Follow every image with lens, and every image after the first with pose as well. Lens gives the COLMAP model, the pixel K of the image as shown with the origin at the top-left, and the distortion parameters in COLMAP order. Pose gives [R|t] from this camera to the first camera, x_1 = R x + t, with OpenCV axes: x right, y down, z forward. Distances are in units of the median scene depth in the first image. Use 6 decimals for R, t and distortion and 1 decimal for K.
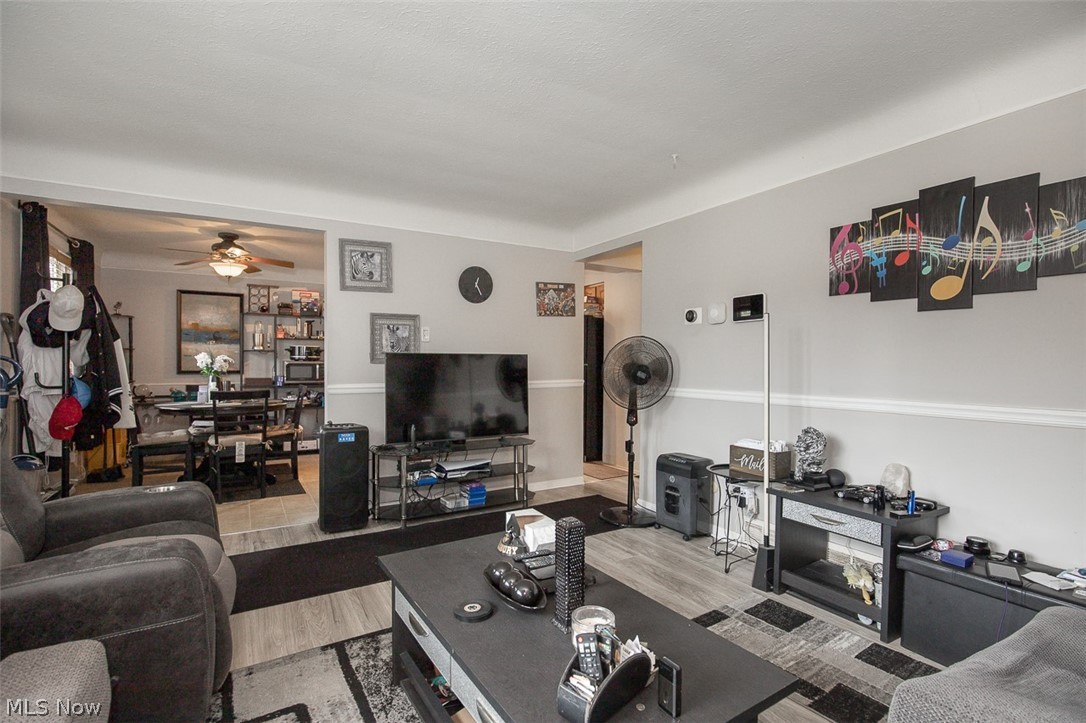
lens RADIAL K [[502.9, 0, 542.6], [0, 502.9, 368.4], [0, 0, 1]] dist [-0.018738, 0.000269]
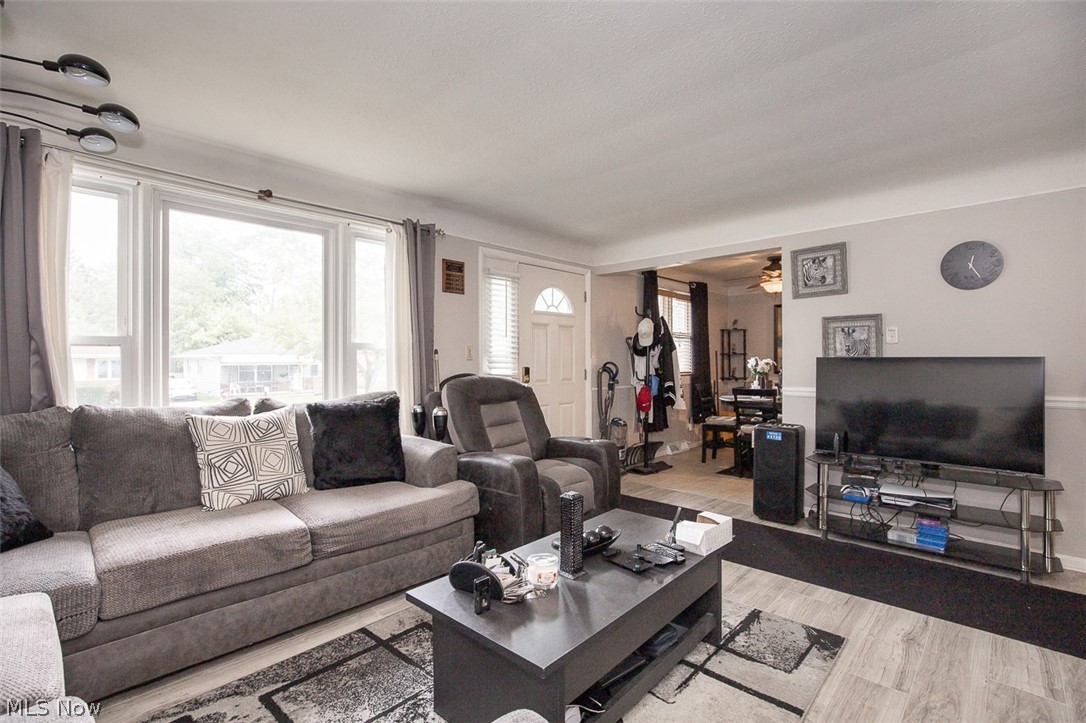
lens RADIAL K [[482.6, 0, 543.0], [0, 482.6, 361.5], [0, 0, 1]] dist [-0.000334, -0.000028]
pose [[0.289335, -0.002256, -0.957225, 0.417555], [-0.009921, 0.999936, -0.005355, -0.011845], [0.957176, 0.011047, 0.289294, 0.188630]]
